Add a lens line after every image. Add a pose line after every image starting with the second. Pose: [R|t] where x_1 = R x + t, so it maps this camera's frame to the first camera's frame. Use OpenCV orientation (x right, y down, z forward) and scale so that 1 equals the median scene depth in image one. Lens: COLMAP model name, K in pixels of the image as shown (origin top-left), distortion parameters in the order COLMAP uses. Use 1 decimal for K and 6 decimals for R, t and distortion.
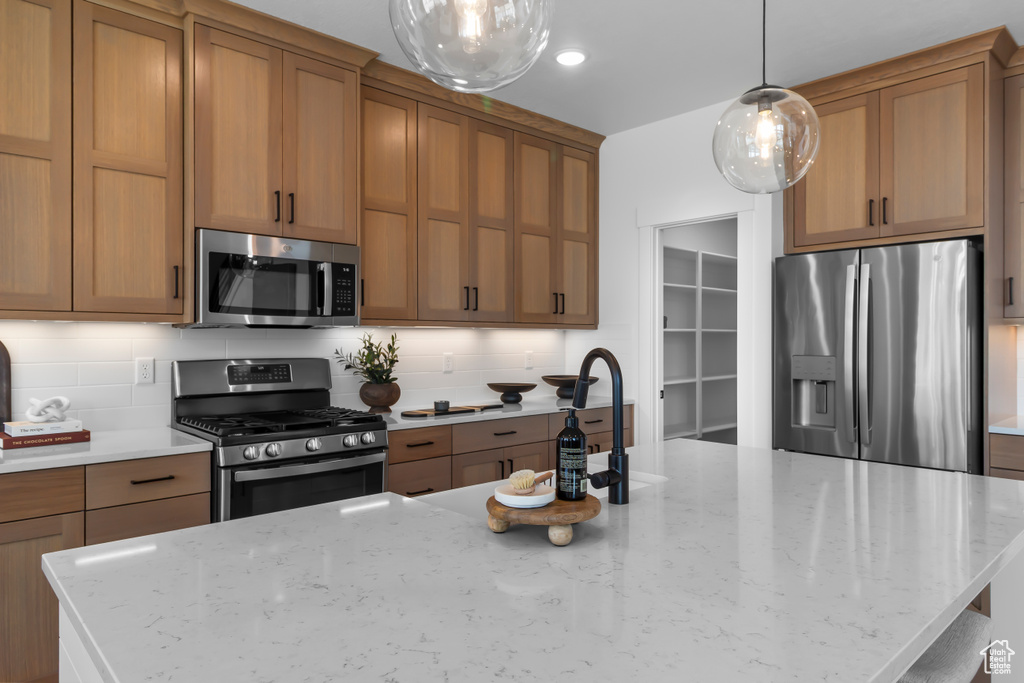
lens RADIAL K [[647.3, 0, 521.6], [0, 647.3, 341.6], [0, 0, 1]] dist [-0.000526, 0.000627]
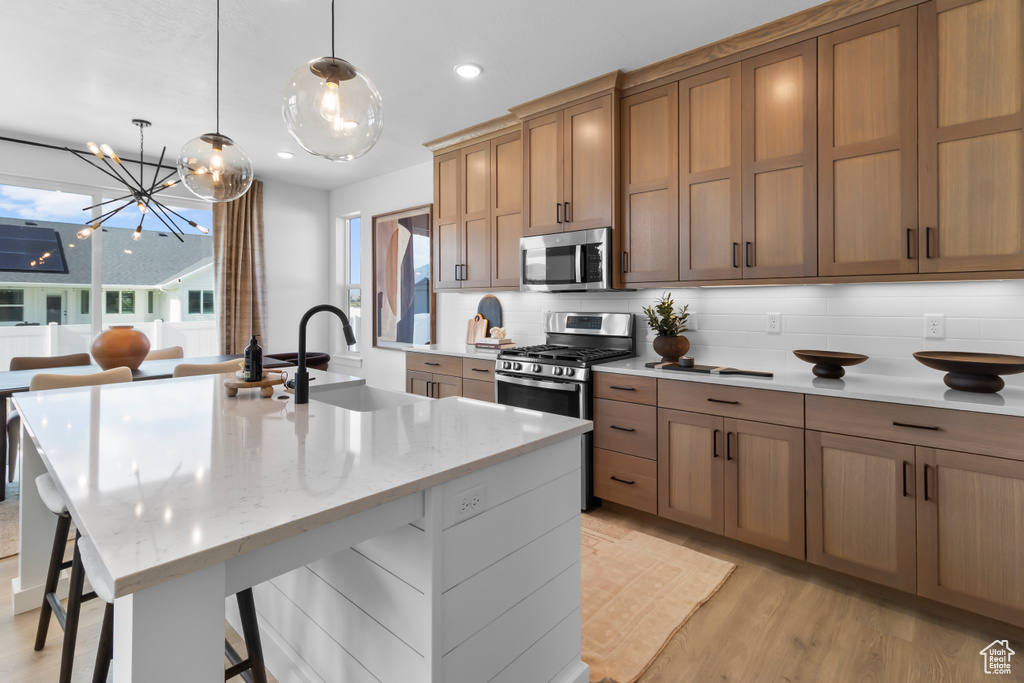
lens RADIAL K [[488.6, 0, 513.1], [0, 488.6, 302.3], [0, 0, 1]] dist [0.003477, 0.000962]
pose [[0.089616, 0.000627, -0.995976, 0.699508], [0.000934, 0.999999, 0.000714, 0.002080], [0.995976, -0.000994, 0.089616, 0.713970]]
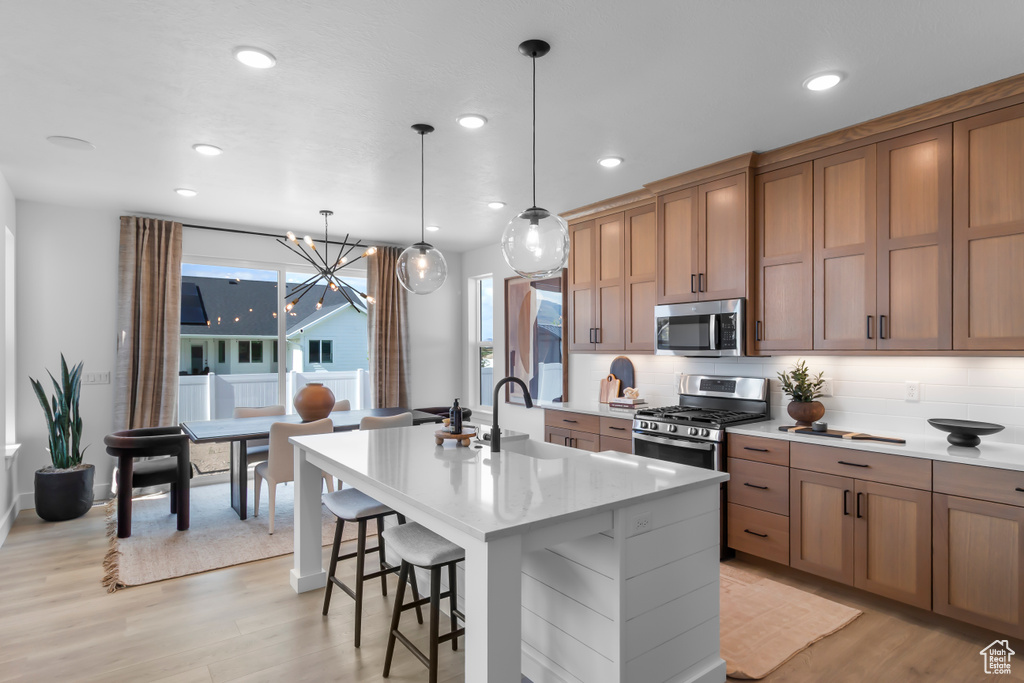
lens RADIAL K [[544.9, 0, 520.2], [0, 544.9, 353.8], [0, 0, 1]] dist [0.002581, -0.001172]
pose [[-0.104554, 0.010265, -0.994466, 0.950379], [0.002676, 0.999946, 0.010040, -0.041550], [0.994516, -0.001612, -0.104575, 0.641436]]
